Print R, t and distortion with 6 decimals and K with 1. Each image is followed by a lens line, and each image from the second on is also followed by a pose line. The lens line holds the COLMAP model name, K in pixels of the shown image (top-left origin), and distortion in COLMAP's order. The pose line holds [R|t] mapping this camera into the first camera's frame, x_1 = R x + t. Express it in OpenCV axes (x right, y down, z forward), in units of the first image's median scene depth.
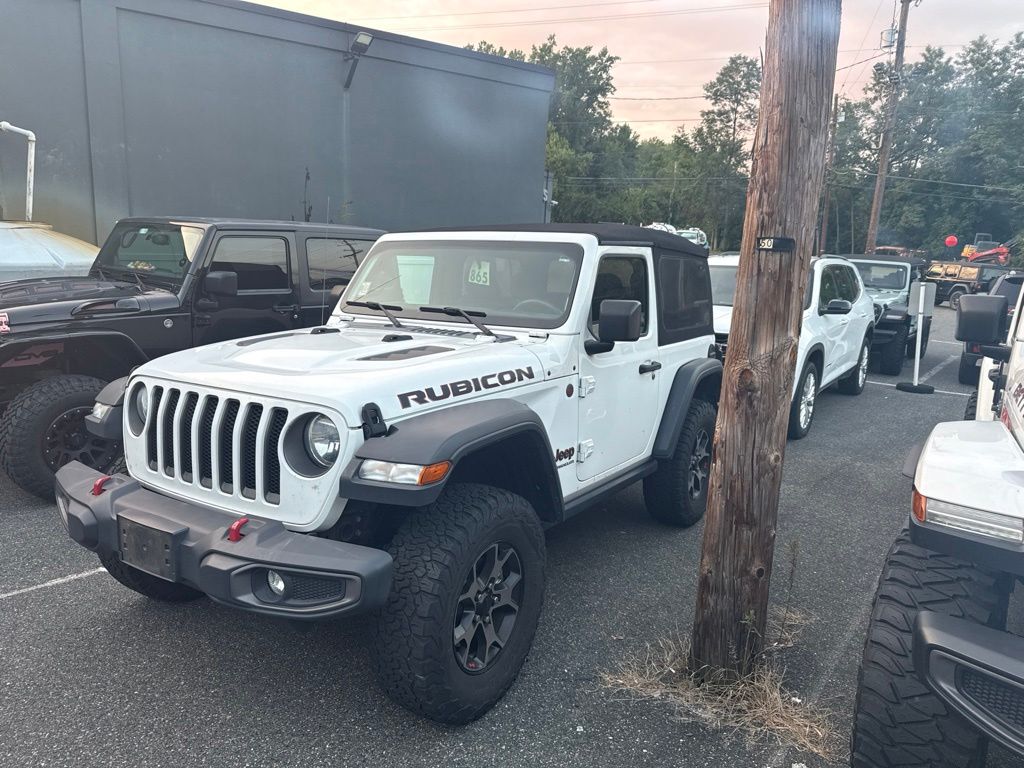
lens RADIAL K [[822.2, 0, 531.0], [0, 822.2, 382.1], [0, 0, 1]] dist [-0.002766, -0.124390]
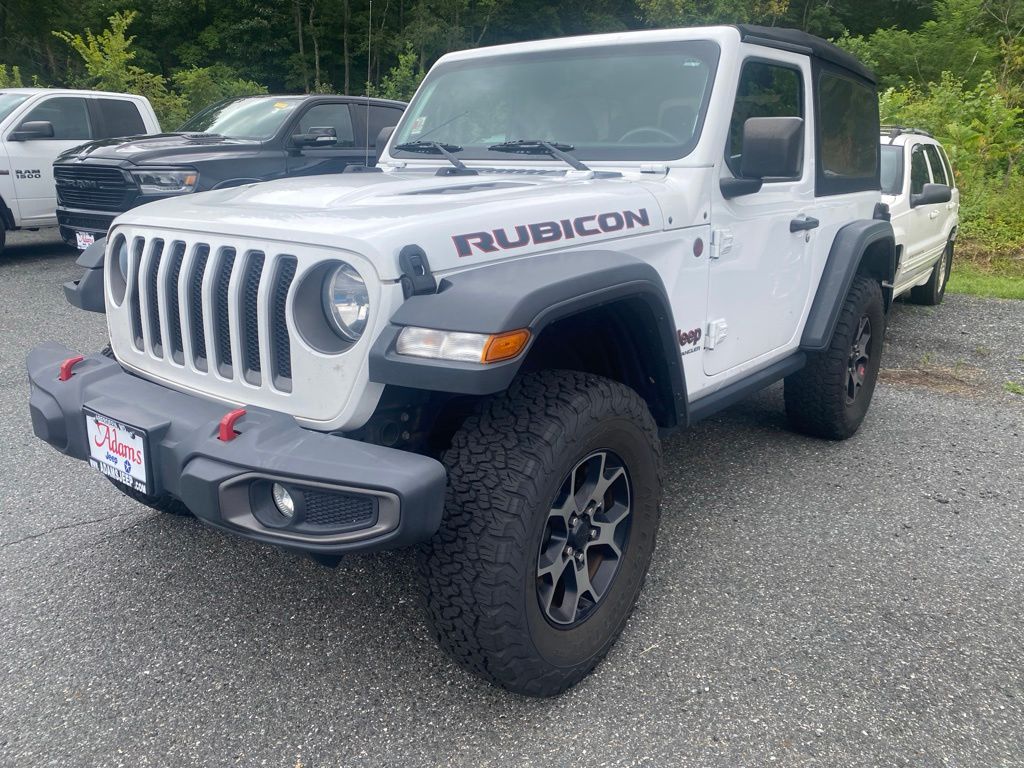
lens RADIAL K [[871.2, 0, 512.0], [0, 871.2, 384.0], [0, 0, 1]] dist [-0.071367, -0.005589]
pose [[0.990681, 0.008370, -0.135945, -0.012114], [0.005721, 0.994672, 0.102928, 0.061804], [0.136082, -0.102747, 0.985355, 0.266899]]
